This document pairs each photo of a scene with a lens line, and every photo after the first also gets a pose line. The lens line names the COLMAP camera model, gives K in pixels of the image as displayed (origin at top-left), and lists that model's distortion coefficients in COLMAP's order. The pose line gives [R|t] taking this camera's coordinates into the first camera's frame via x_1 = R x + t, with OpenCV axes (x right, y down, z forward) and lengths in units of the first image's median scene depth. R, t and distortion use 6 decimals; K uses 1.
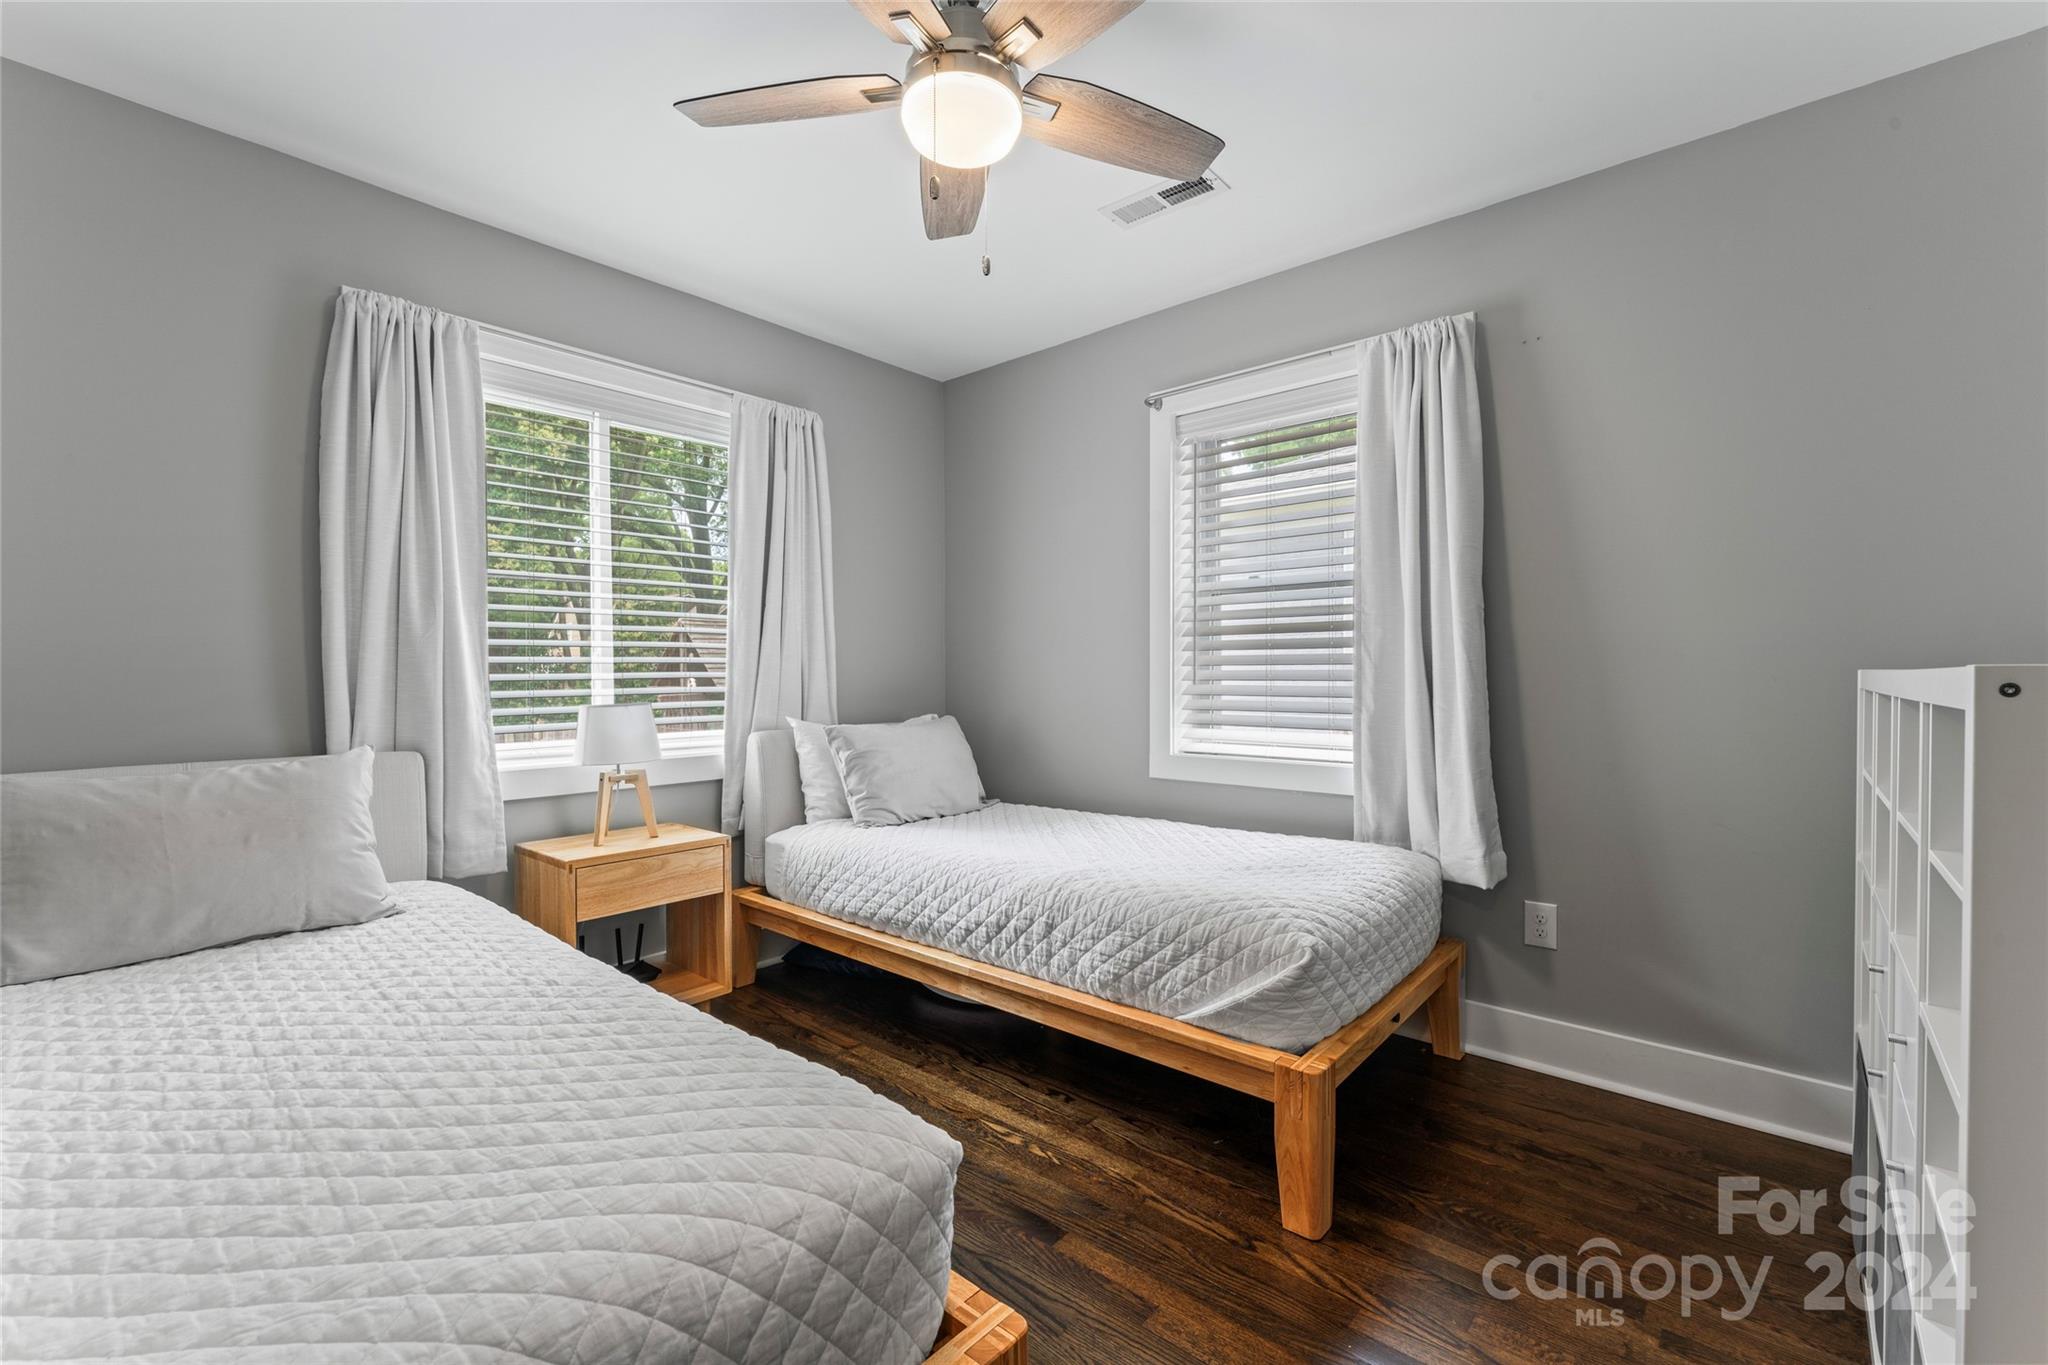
lens RADIAL K [[862.4, 0, 1021.9], [0, 862.4, 674.0], [0, 0, 1]] dist [0.000754, 0.000037]
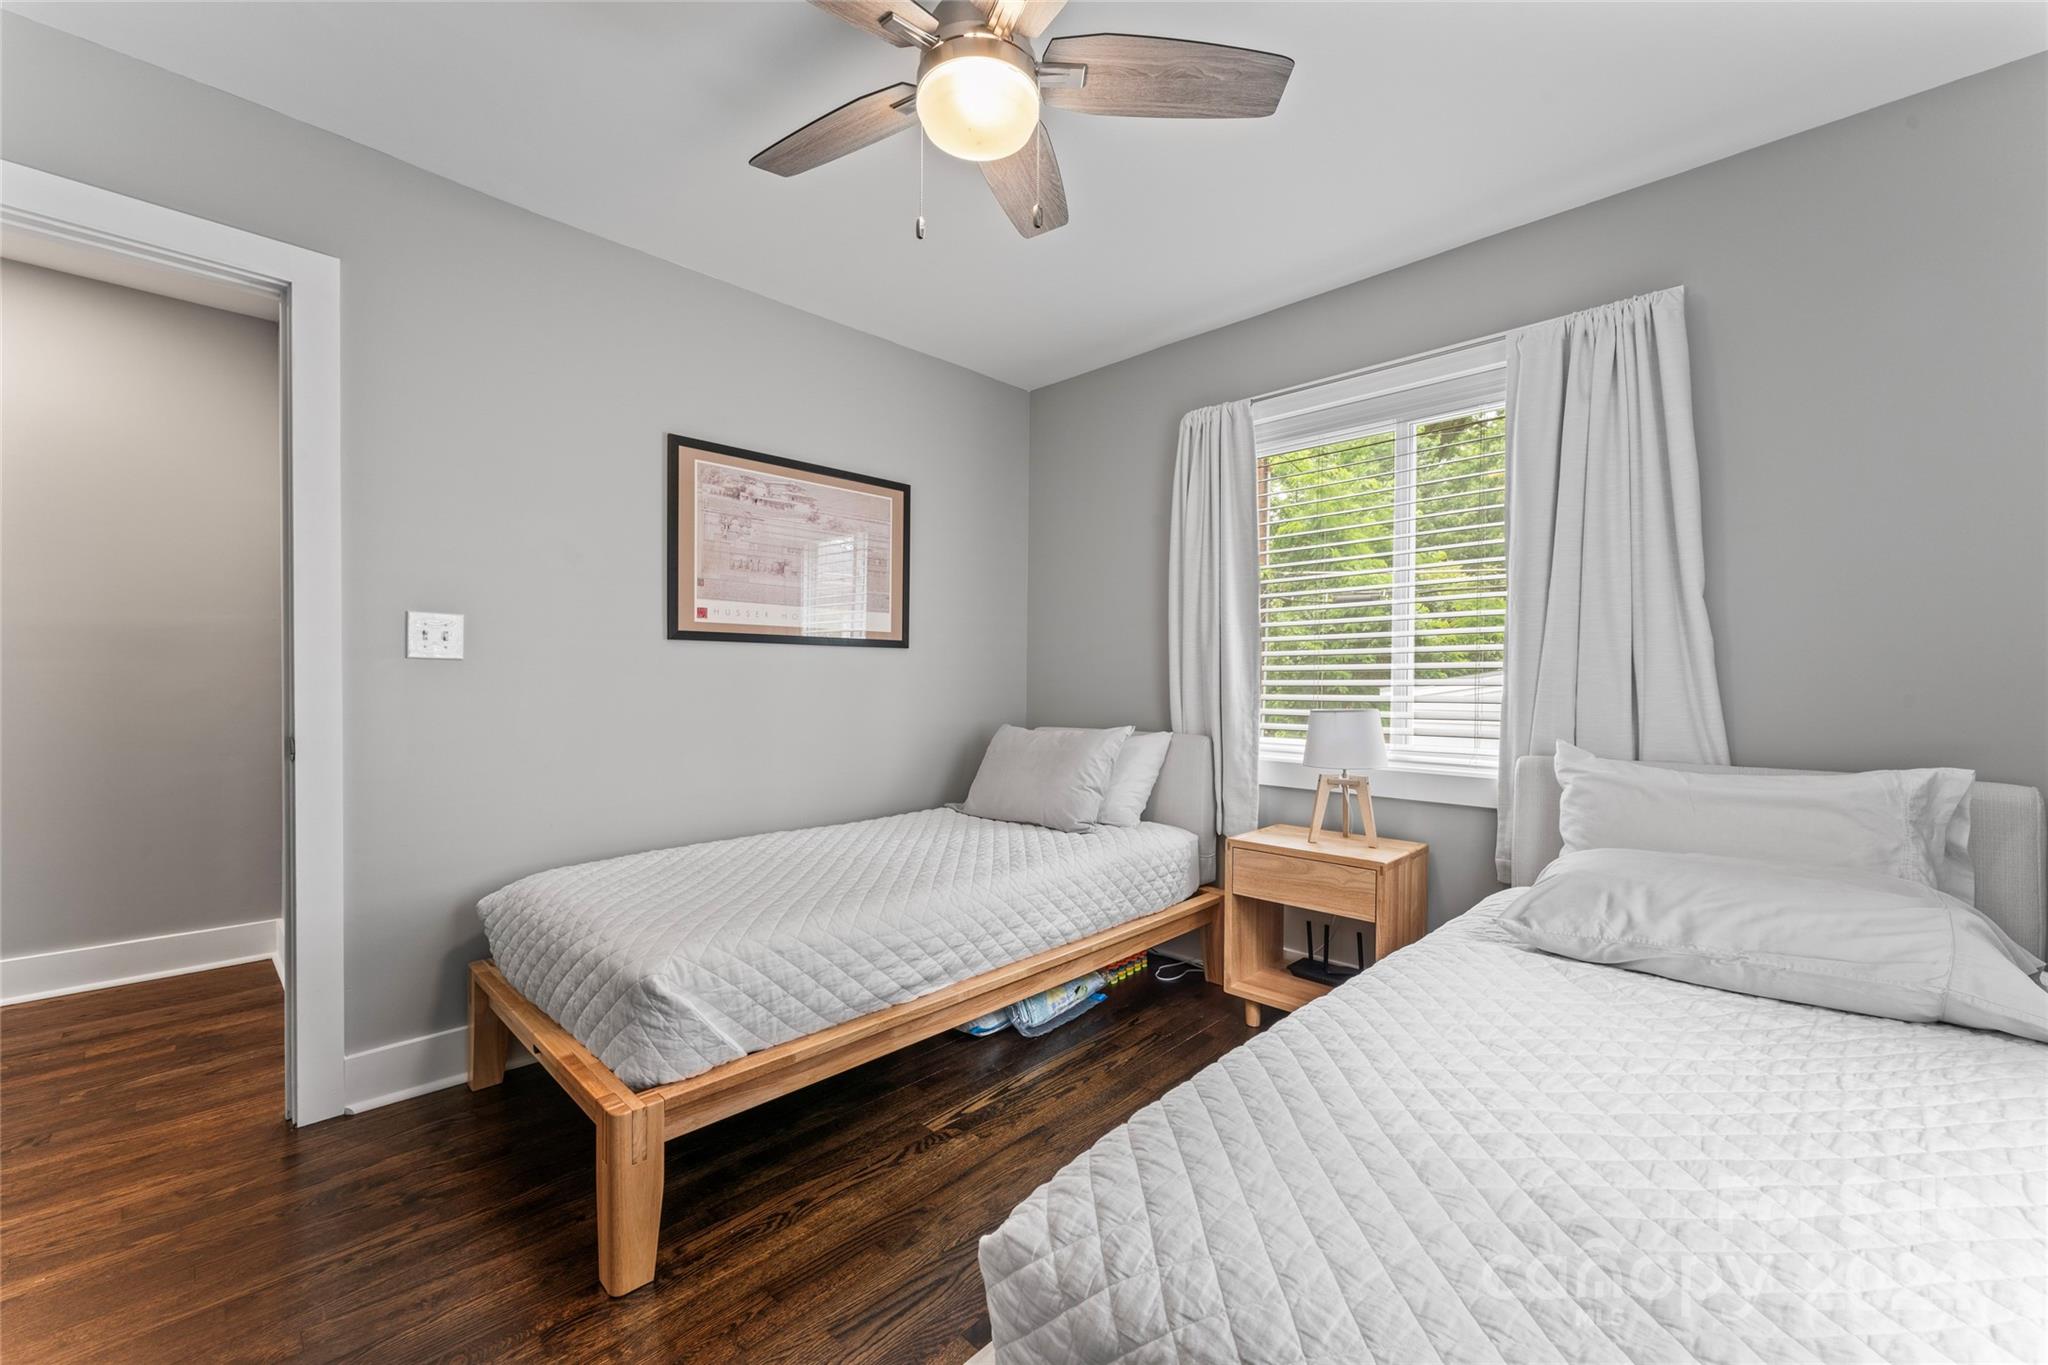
lens RADIAL K [[805.1, 0, 1024.0], [0, 805.1, 682.5], [0, 0, 1]] dist [0.000255, 0.000007]
pose [[-0.064014, 0.003381, -0.997943, 0.565414], [-0.001096, 0.999993, 0.003459, -0.000644], [0.997948, 0.001315, -0.064010, 0.749270]]
